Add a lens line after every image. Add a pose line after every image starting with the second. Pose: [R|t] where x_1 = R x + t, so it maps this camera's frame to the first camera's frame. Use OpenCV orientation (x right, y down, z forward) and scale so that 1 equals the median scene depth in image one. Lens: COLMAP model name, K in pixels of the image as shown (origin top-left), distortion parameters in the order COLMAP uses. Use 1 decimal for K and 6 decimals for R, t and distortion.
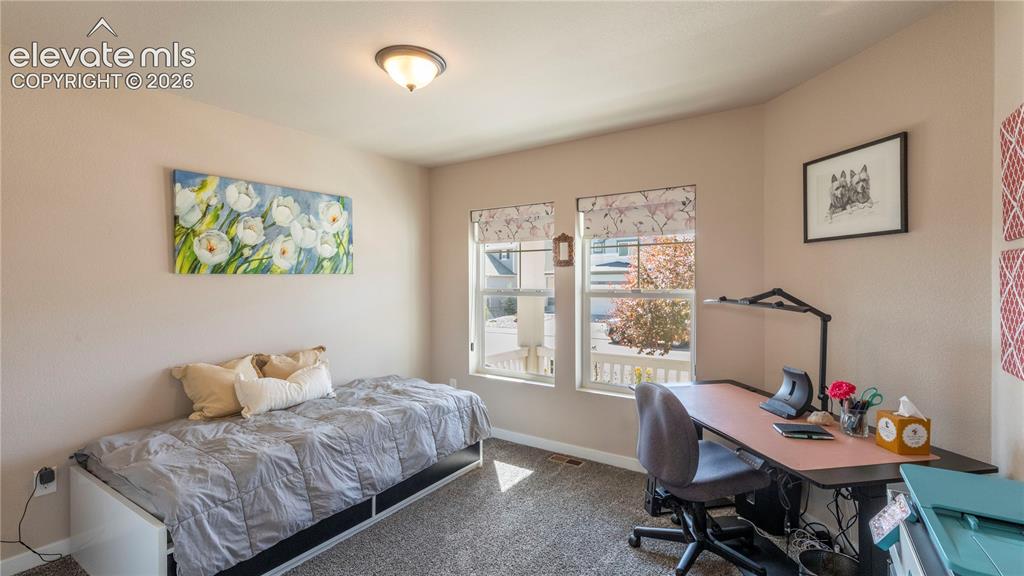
lens RADIAL K [[455.4, 0, 511.8], [0, 455.4, 284.8], [0, 0, 1]] dist [0.001625, 0.000320]
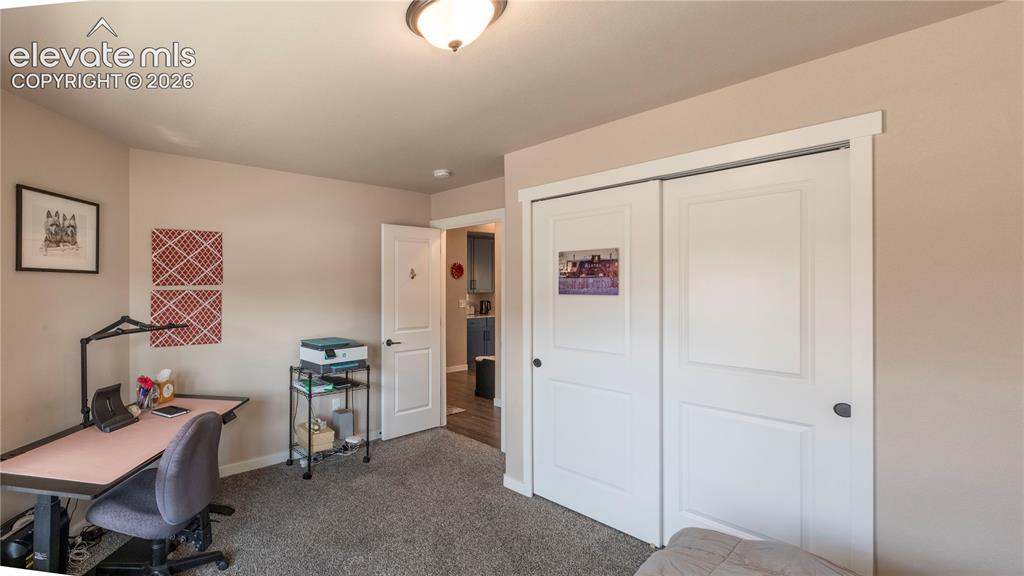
lens RADIAL K [[455.4, 0, 511.9], [0, 455.4, 288.4], [0, 0, 1]] dist [0.001625, 0.000320]
pose [[-0.998594, -0.000443, 0.053007, -0.449519], [-0.000294, 0.999996, 0.002816, -0.065894], [-0.053008, 0.002796, -0.998590, 2.089176]]
